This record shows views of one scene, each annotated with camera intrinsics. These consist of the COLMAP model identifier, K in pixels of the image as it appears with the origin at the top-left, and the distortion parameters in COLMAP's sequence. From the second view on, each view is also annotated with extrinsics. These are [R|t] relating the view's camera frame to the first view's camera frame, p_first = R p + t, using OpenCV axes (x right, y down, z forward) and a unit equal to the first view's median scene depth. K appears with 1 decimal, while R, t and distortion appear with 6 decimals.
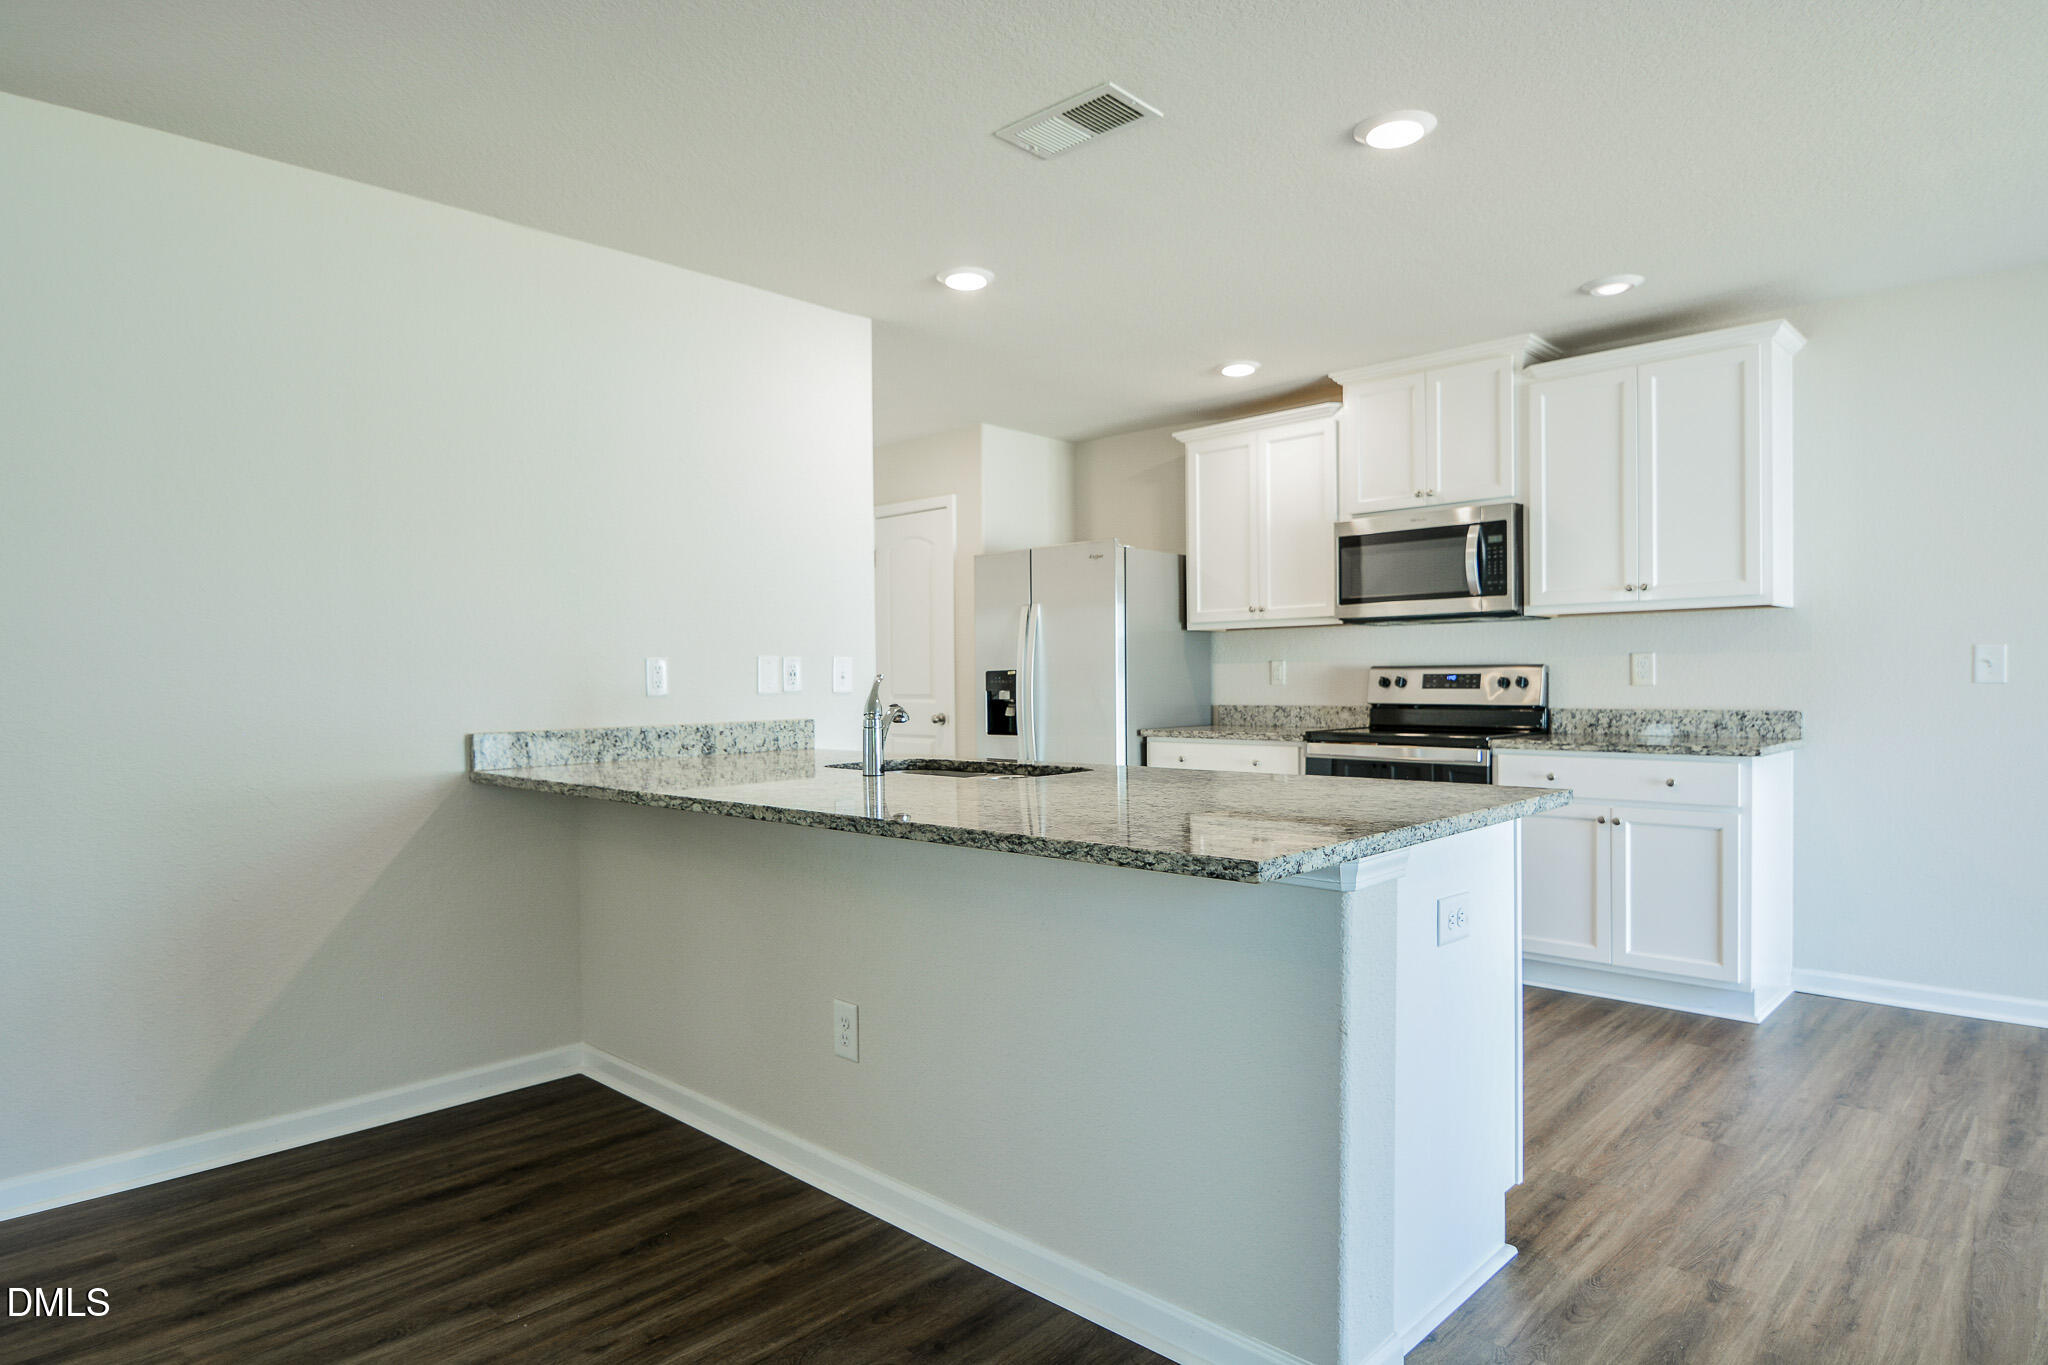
lens RADIAL K [[1176.4, 0, 1028.5], [0, 1176.4, 701.8], [0, 0, 1]] dist [-0.002084, -0.014096]
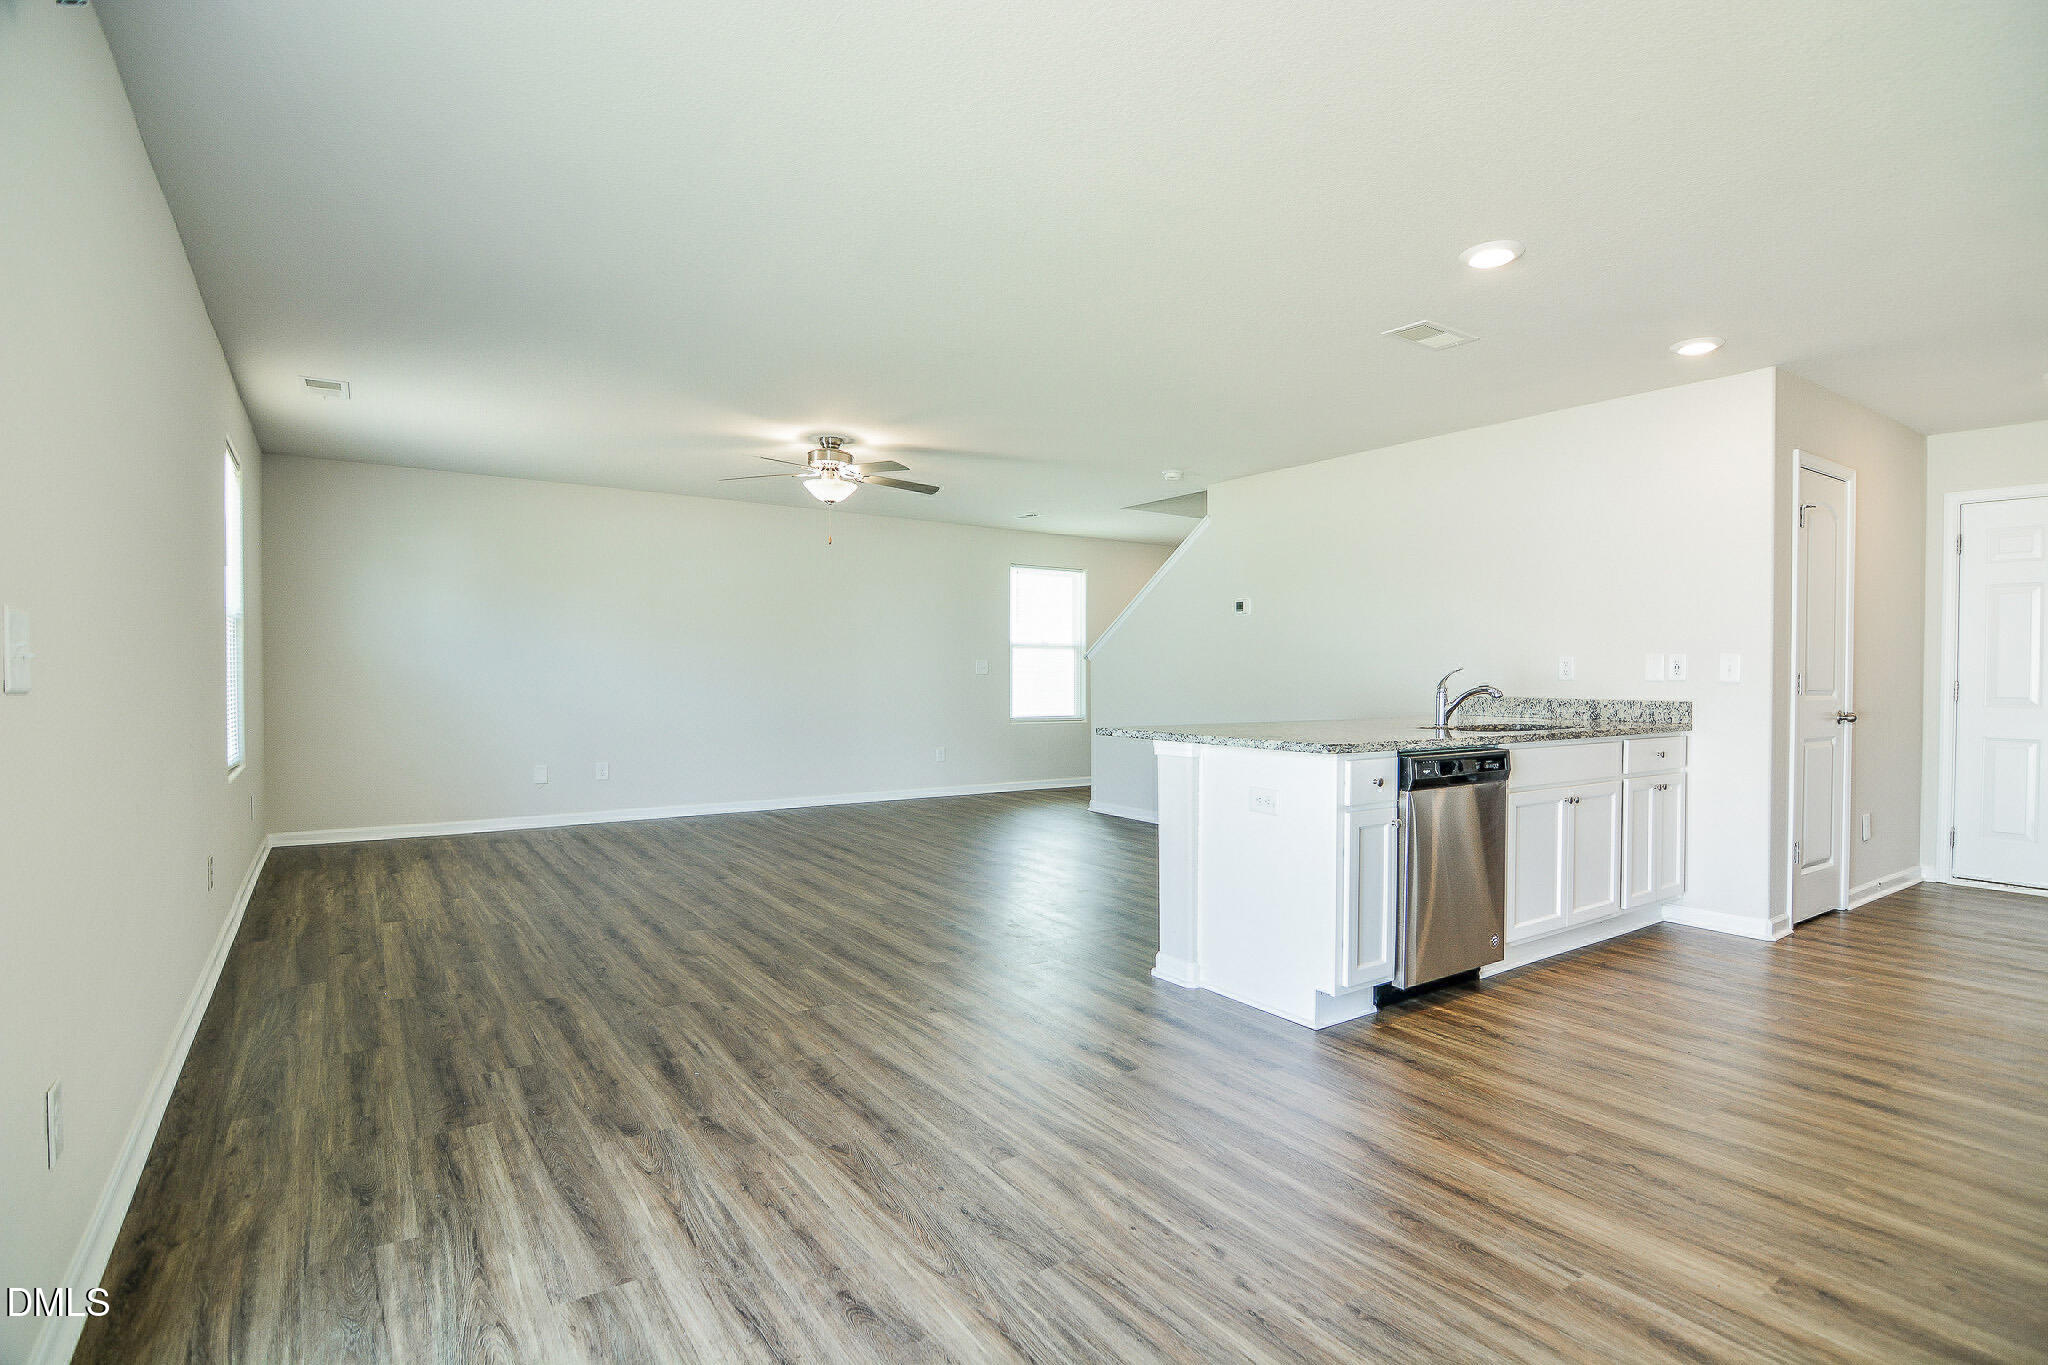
lens RADIAL K [[991.2, 0, 1022.4], [0, 991.2, 683.4], [0, 0, 1]] dist [-0.019213, -0.001162]
pose [[-0.213995, 0.023774, -0.976545, 0.935391], [-0.024261, 0.999266, 0.029644, -0.018035], [0.976533, 0.030035, -0.213261, 0.454242]]
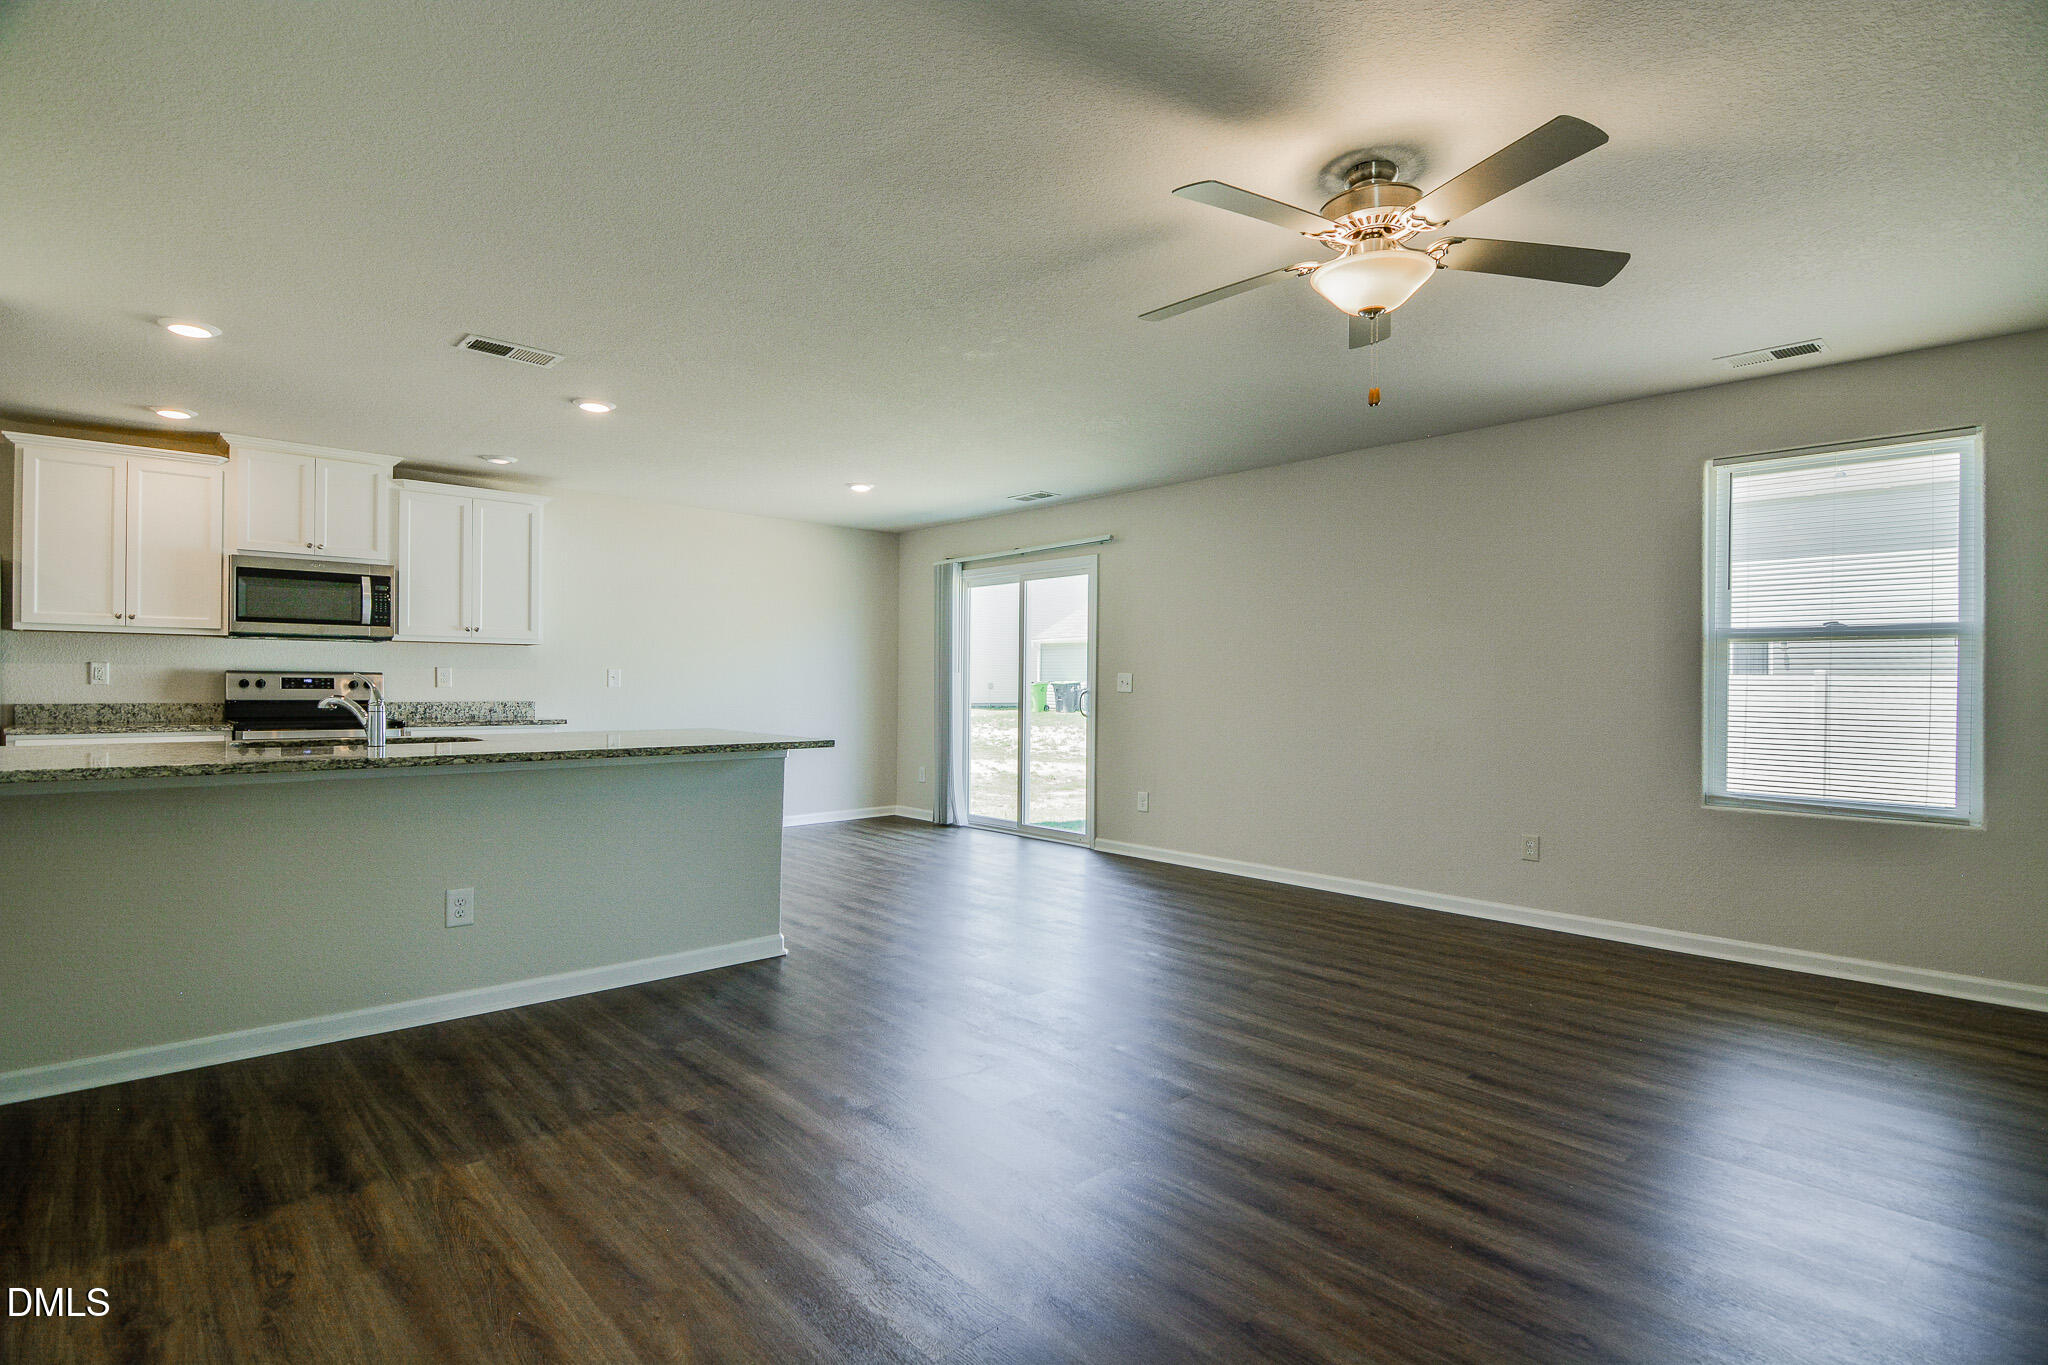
lens RADIAL K [[992.4, 0, 1057.6], [0, 992.4, 684.6], [0, 0, 1]] dist [-0.020536, -0.000405]
pose [[0.034982, 0.010952, 0.999328, -0.818294], [0.012121, 0.999862, -0.011382, 0.008087], [-0.999314, 0.012511, 0.034844, 0.101621]]
